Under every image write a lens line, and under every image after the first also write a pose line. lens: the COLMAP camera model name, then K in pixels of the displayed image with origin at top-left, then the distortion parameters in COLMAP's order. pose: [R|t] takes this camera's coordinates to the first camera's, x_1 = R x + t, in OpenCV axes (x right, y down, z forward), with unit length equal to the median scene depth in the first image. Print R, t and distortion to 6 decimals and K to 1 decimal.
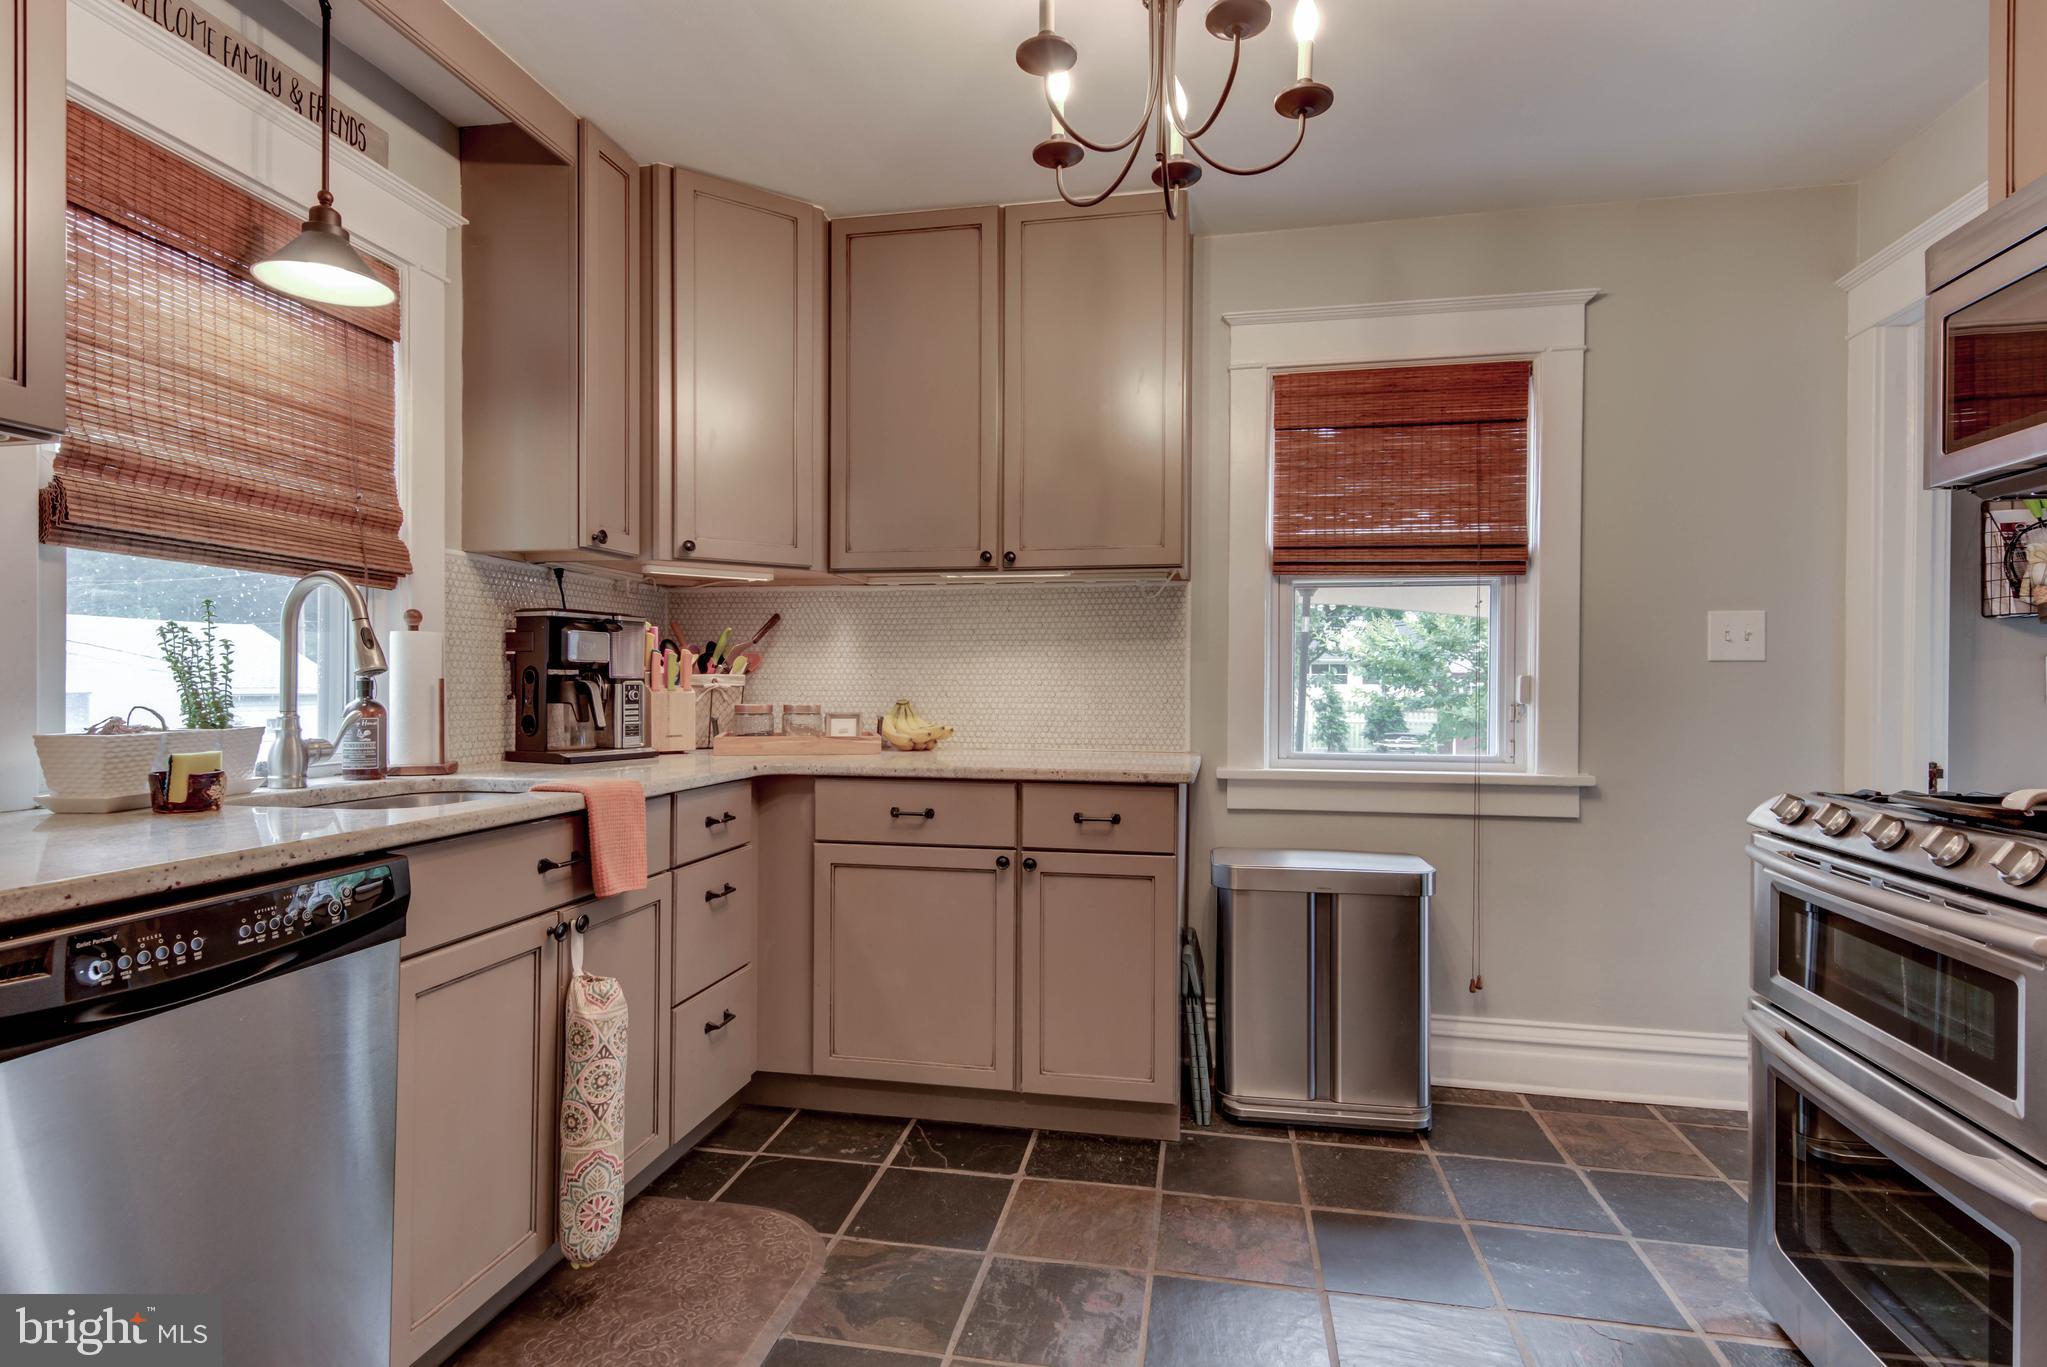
lens RADIAL K [[1025.7, 0, 1021.6], [0, 1025.7, 689.7], [0, 0, 1]] dist [0.024078, -0.008972]
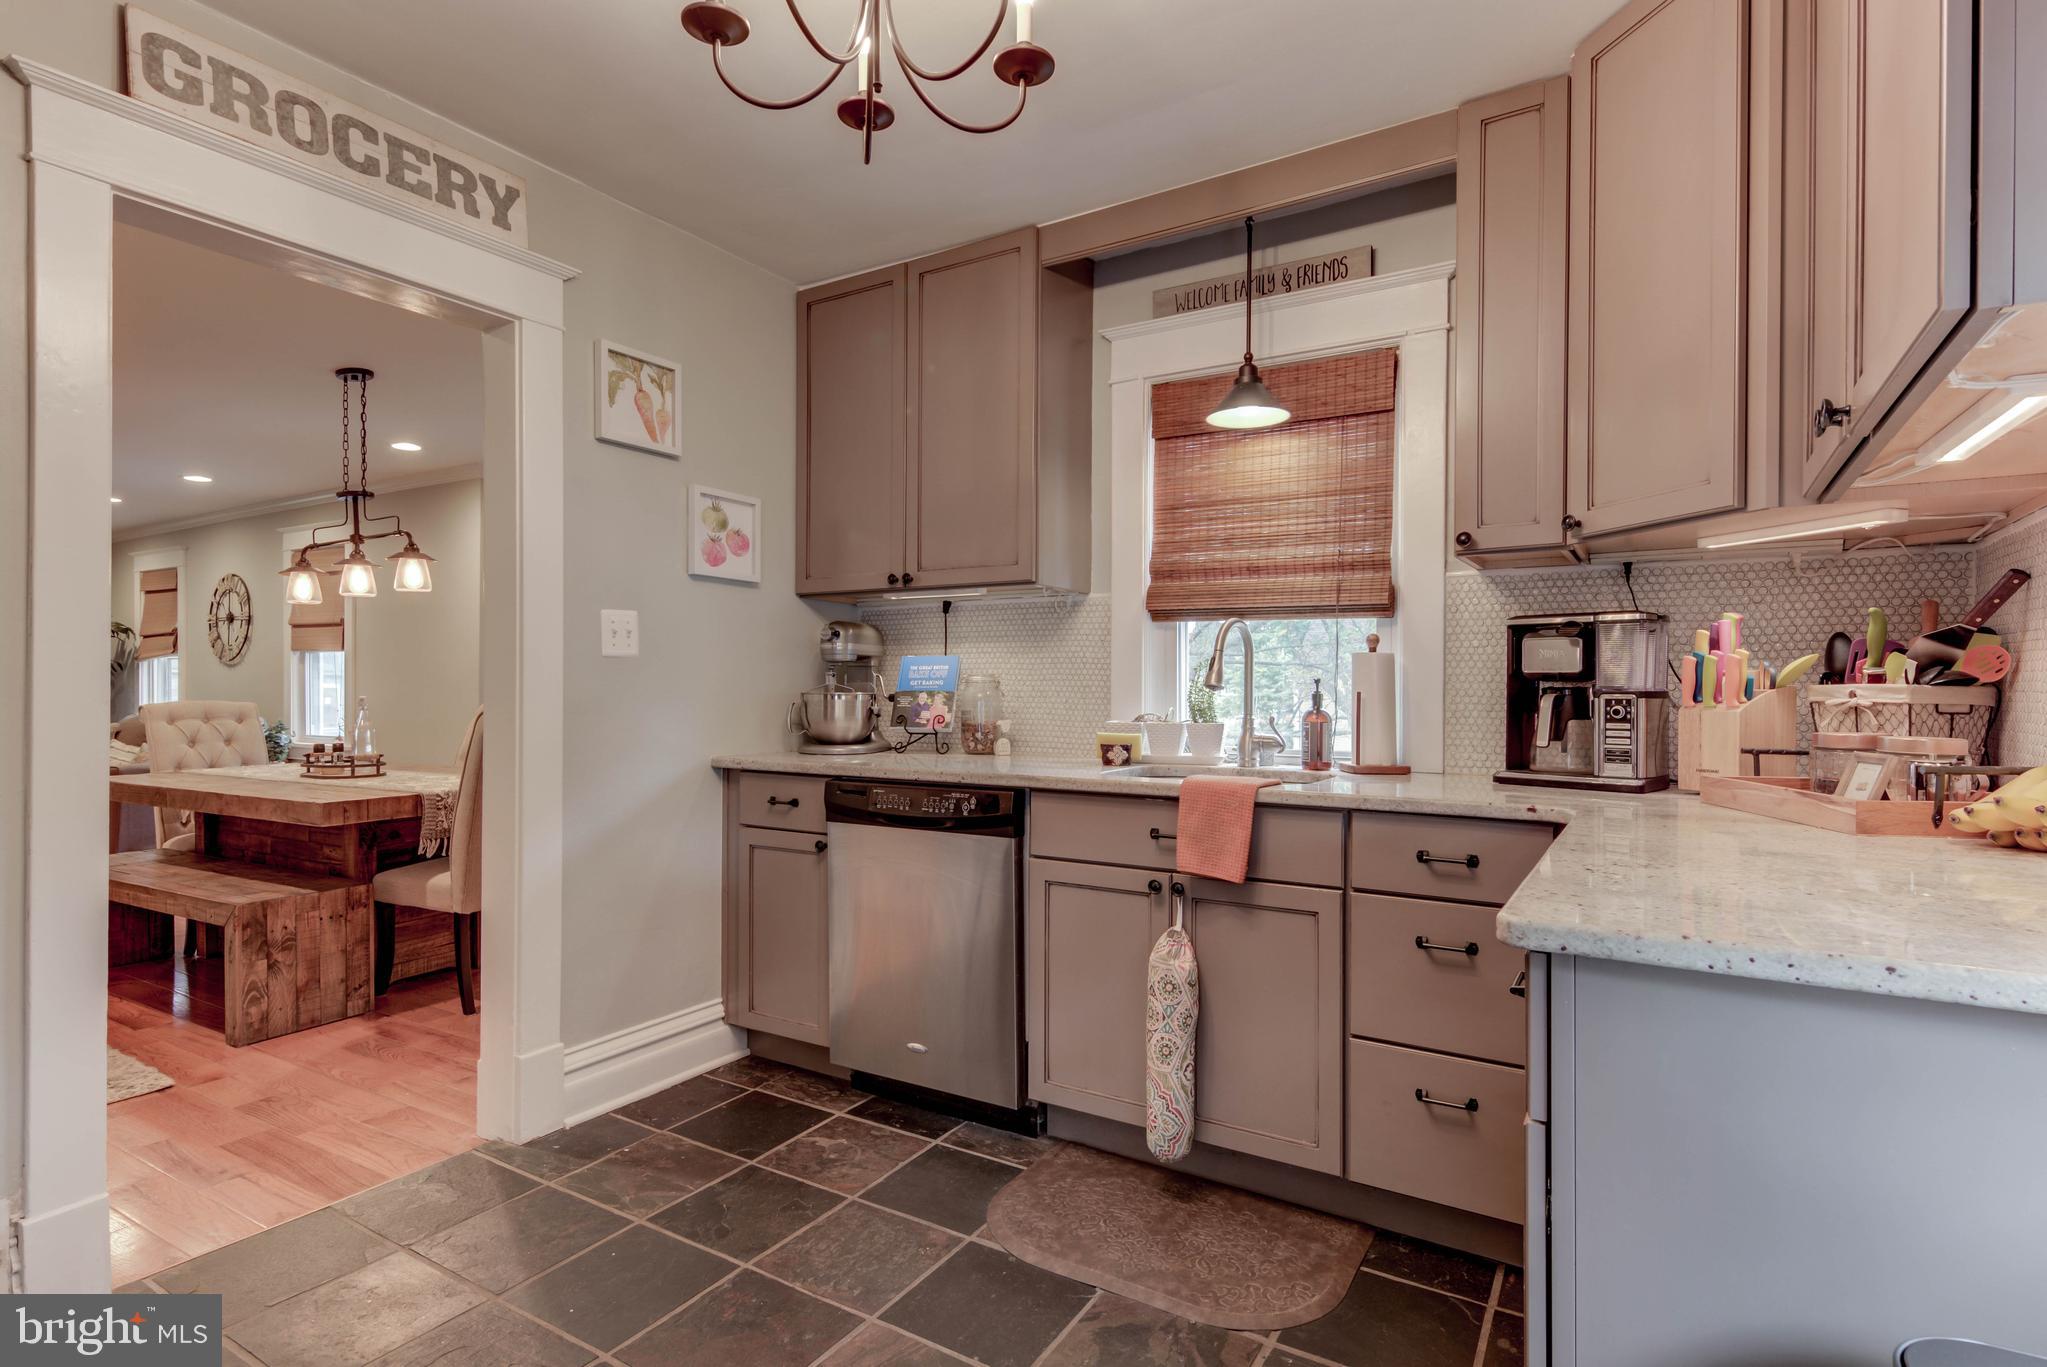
lens RADIAL K [[1025.7, 0, 1021.6], [0, 1025.7, 689.7], [0, 0, 1]] dist [0.024078, -0.008972]
pose [[-0.355792, -0.003288, -0.934559, 0.699804], [-0.008566, 0.999963, -0.000257, -0.010425], [0.934526, 0.007914, -0.355807, 1.107214]]
